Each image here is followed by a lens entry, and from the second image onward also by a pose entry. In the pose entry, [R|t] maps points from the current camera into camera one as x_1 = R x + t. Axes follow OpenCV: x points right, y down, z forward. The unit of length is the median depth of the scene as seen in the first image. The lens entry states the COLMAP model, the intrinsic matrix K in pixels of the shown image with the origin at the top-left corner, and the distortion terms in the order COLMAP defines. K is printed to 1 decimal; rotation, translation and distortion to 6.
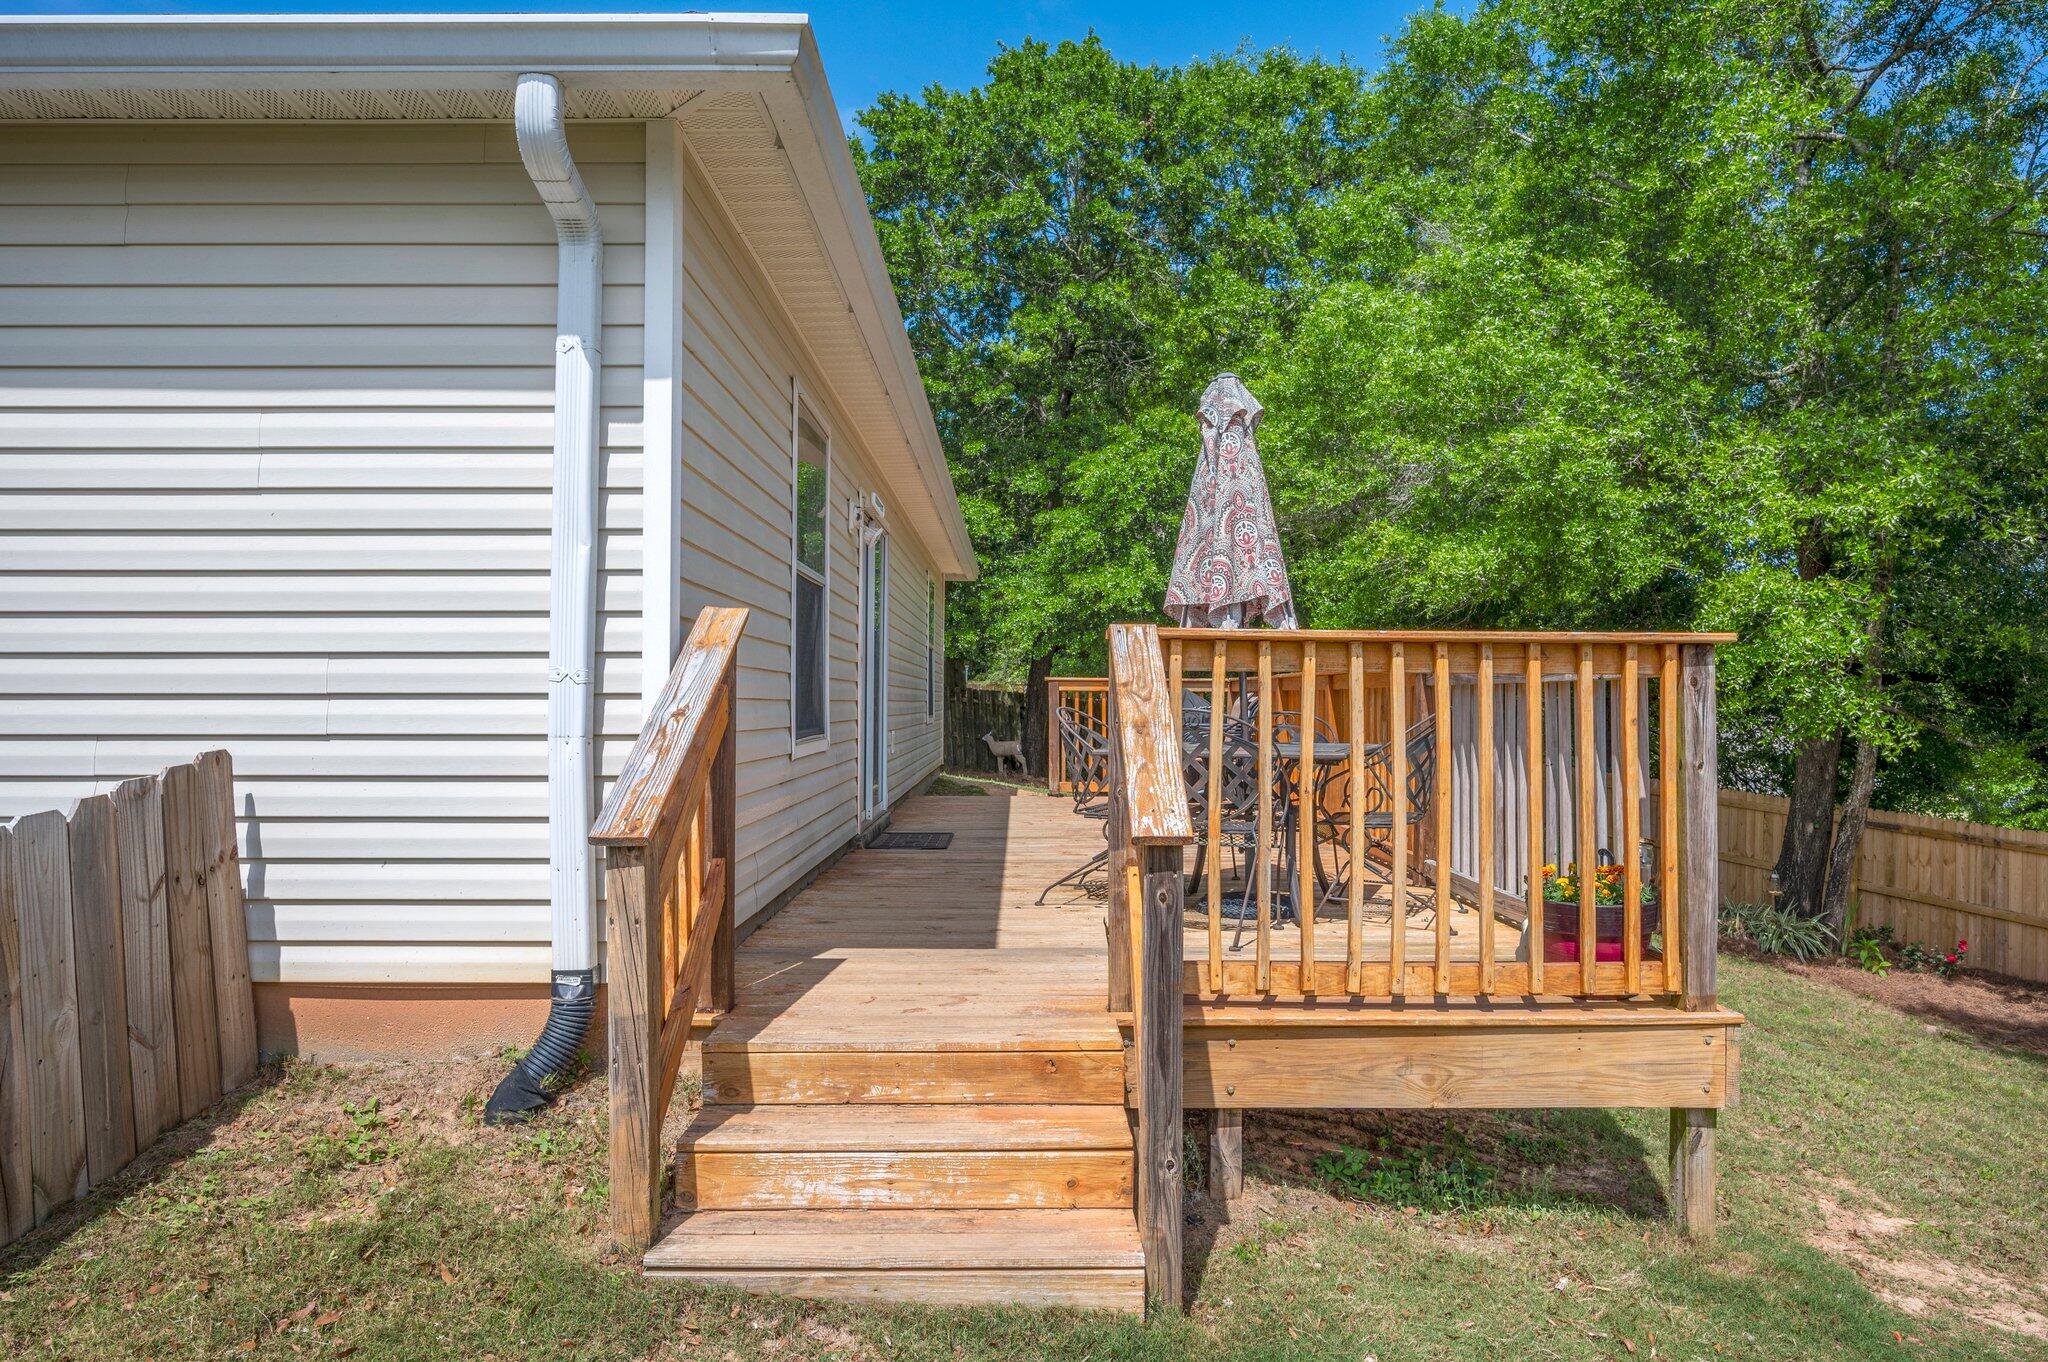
lens RADIAL K [[1193.0, 0, 1023.8], [0, 1193.0, 685.4], [0, 0, 1]] dist [-0.001938, 0.000293]
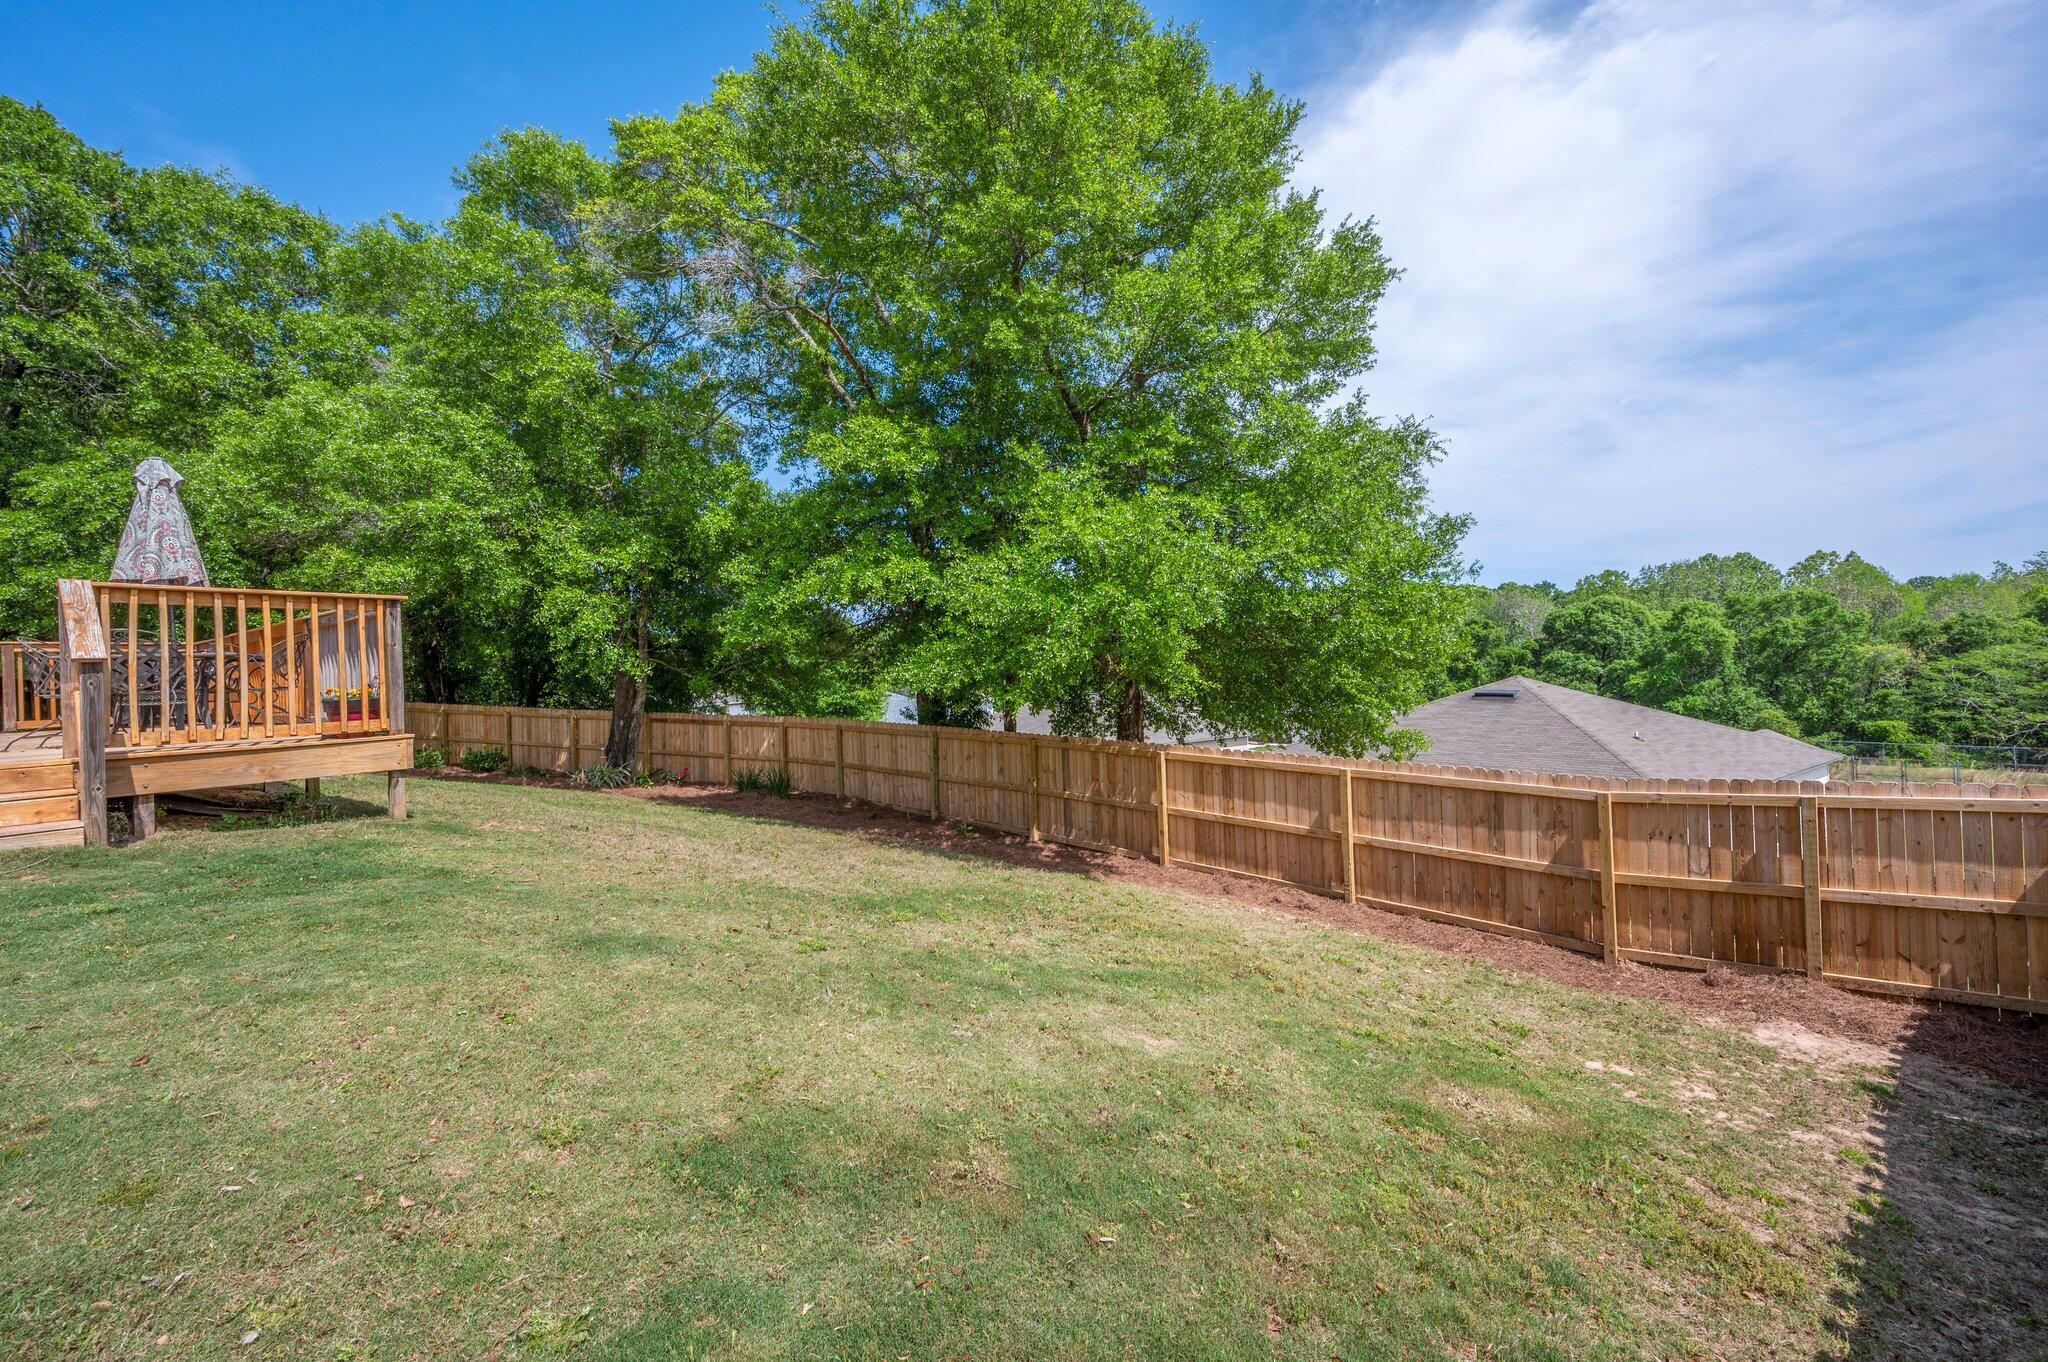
lens RADIAL K [[829.5, 0, 1039.2], [0, 829.5, 660.3], [0, 0, 1]] dist [-0.007867, 0.001349]
pose [[0.597748, -0.016102, 0.801522, -0.020060], [0.032069, 0.999478, -0.003837, 0.051010], [-0.801043, 0.027997, 0.597952, -0.420567]]
